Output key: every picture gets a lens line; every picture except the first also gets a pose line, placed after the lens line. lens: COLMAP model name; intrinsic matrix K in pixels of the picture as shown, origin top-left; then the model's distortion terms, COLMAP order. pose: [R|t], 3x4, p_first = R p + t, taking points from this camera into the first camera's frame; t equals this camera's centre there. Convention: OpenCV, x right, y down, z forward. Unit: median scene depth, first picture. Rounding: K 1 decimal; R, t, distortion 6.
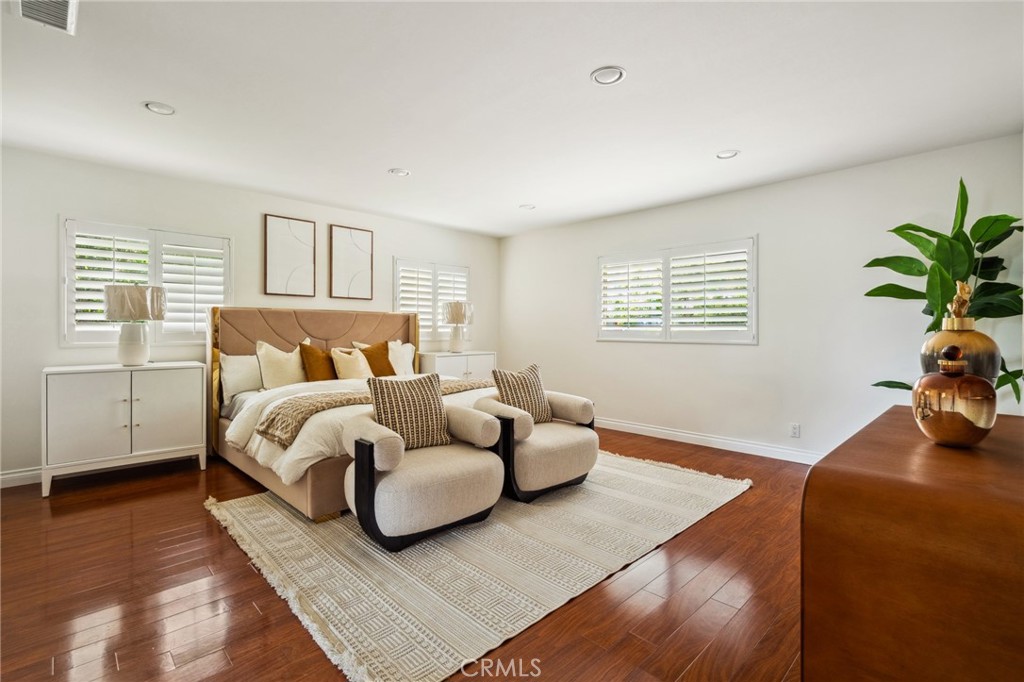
lens RADIAL K [[466.3, 0, 511.1], [0, 466.3, 335.0], [0, 0, 1]] dist [0.003316, 0.000030]
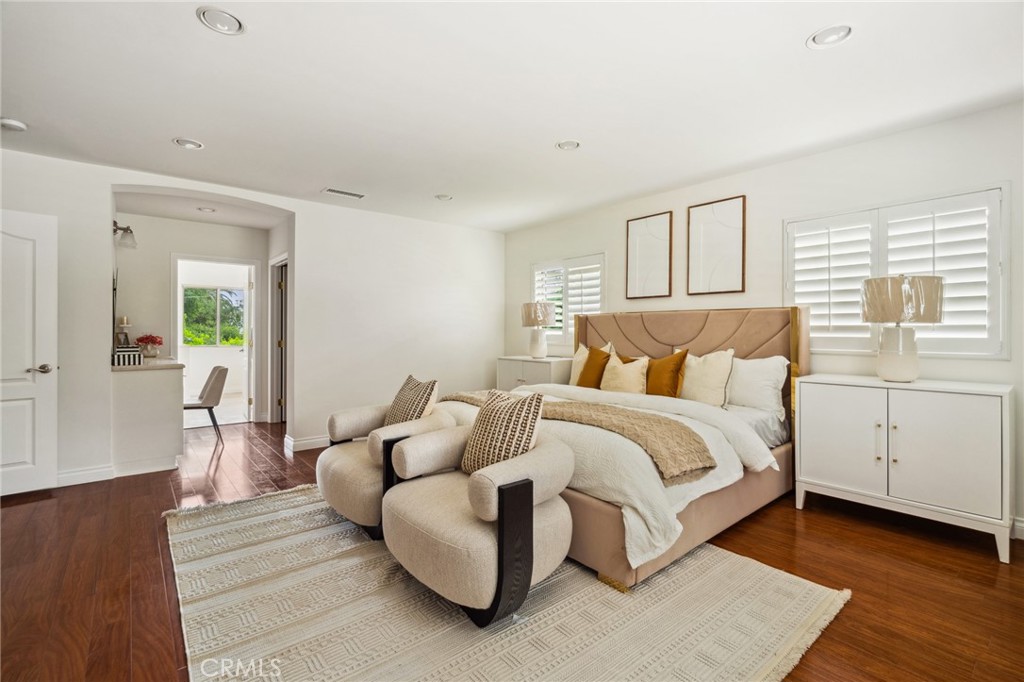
lens RADIAL K [[466.3, 0, 508.4], [0, 466.3, 331.9], [0, 0, 1]] dist [0.003316, 0.000030]
pose [[-0.082186, 0.000298, -0.996617, 0.469782], [-0.009246, 0.999957, 0.001061, -0.012288], [0.996574, 0.009302, -0.082179, 0.752327]]
